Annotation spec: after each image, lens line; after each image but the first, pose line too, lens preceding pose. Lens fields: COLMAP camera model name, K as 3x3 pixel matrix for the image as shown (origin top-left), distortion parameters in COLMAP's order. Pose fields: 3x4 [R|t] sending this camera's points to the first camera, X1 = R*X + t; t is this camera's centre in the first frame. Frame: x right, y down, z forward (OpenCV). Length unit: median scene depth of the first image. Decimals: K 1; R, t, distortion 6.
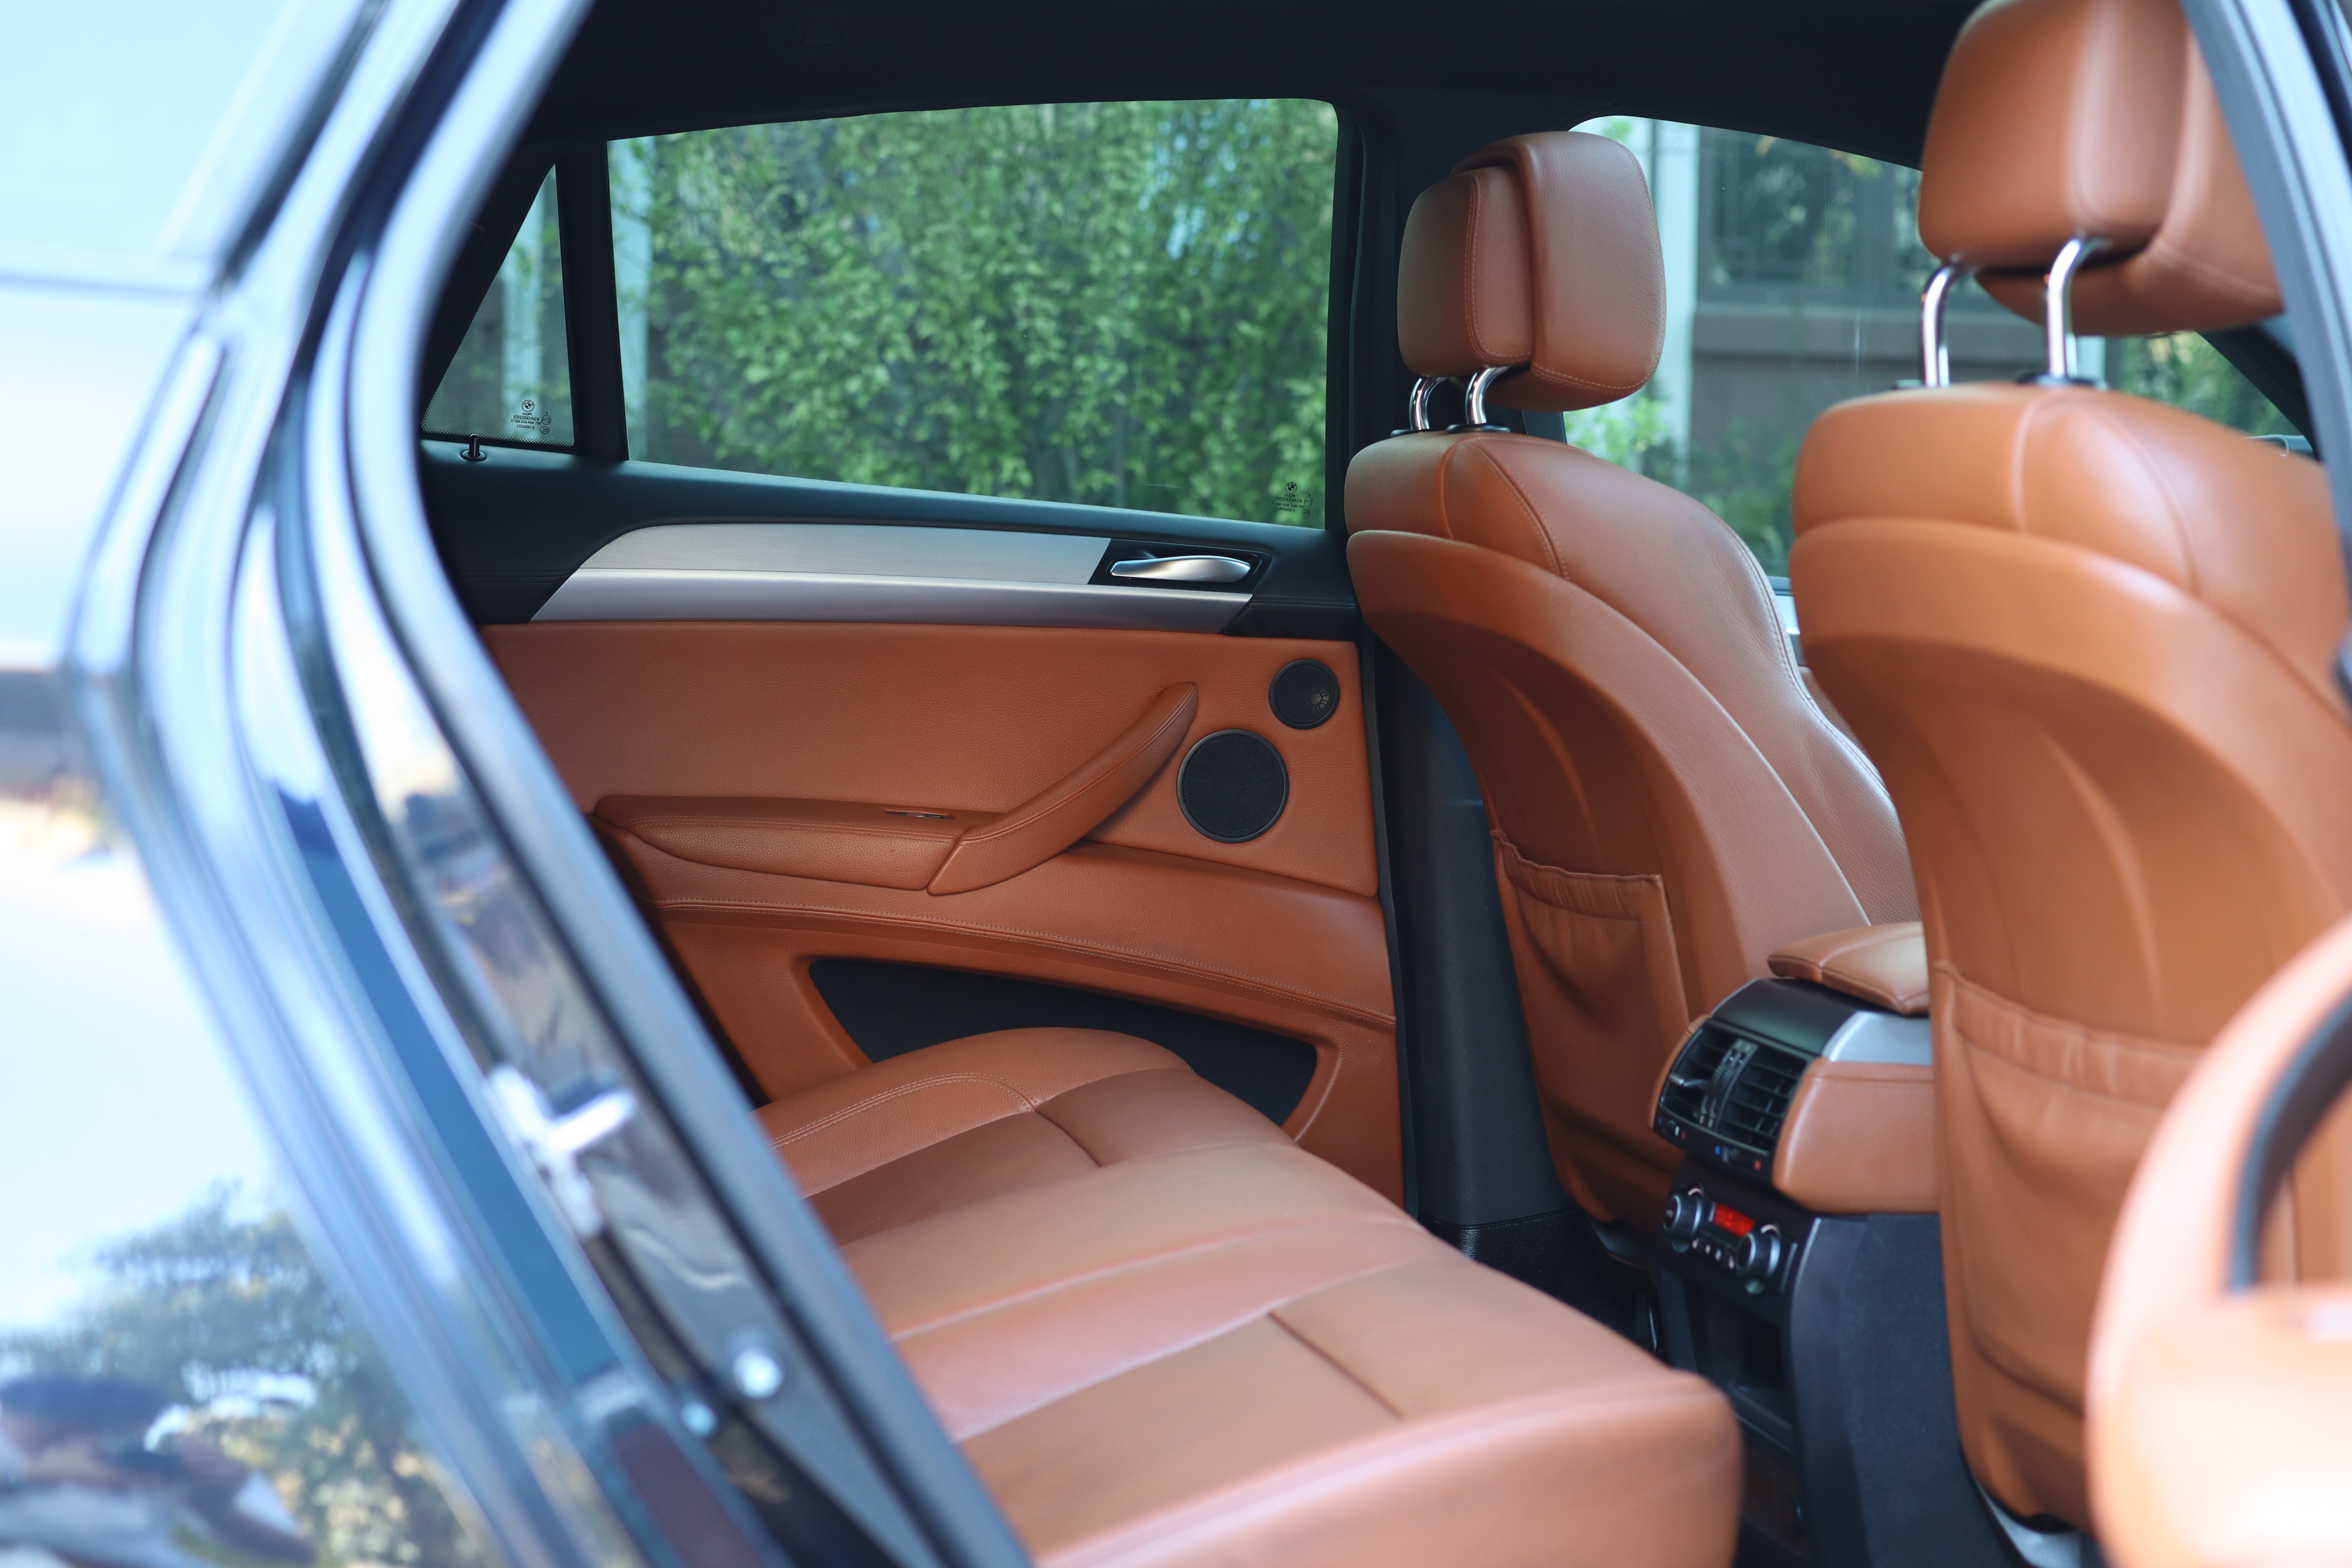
lens RADIAL K [[3631.1, 0, 1178.1], [0, 3631.1, 785.8], [0, 0, 1]] dist [-0.057335, 0.000000]
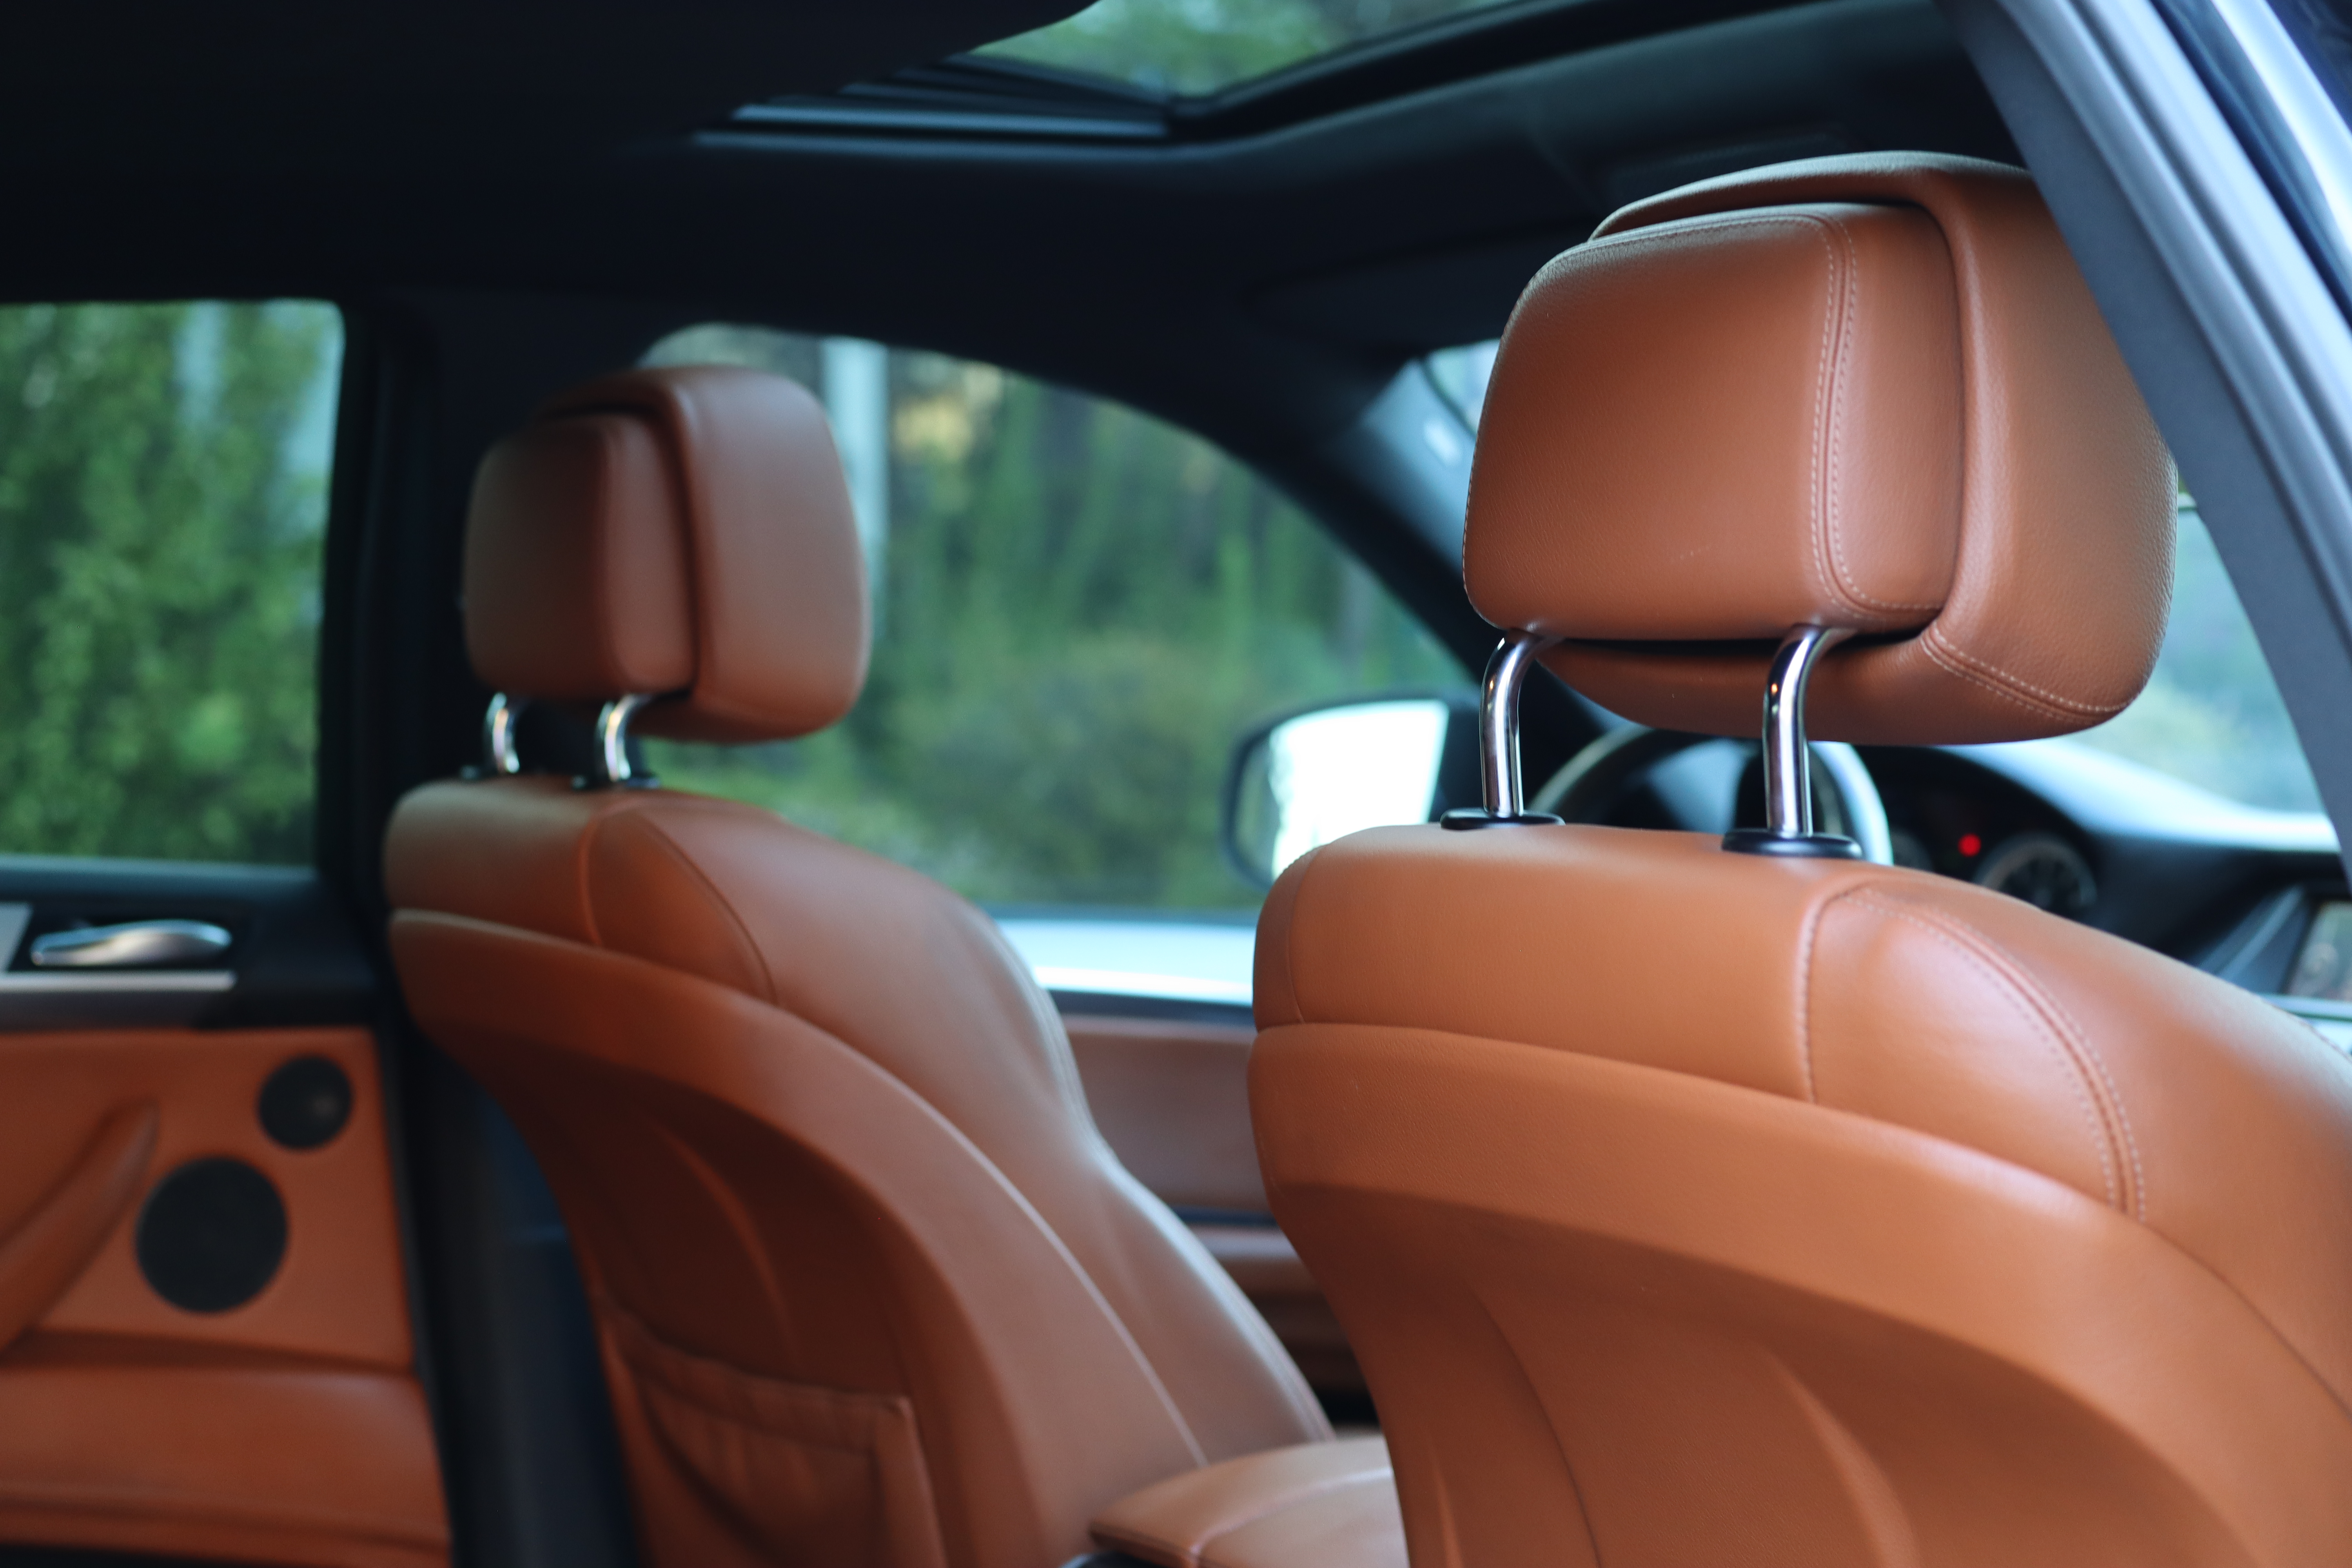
lens RADIAL K [[3631.1, 0, 1174.7], [0, 3631.1, 779.3], [0, 0, 1]] dist [-0.057335, 0.000000]
pose [[0.934780, -0.034257, 0.353571, -0.065027], [0.043152, 0.998919, -0.017303, -0.080169], [-0.352596, 0.031432, 0.935248, 0.289594]]
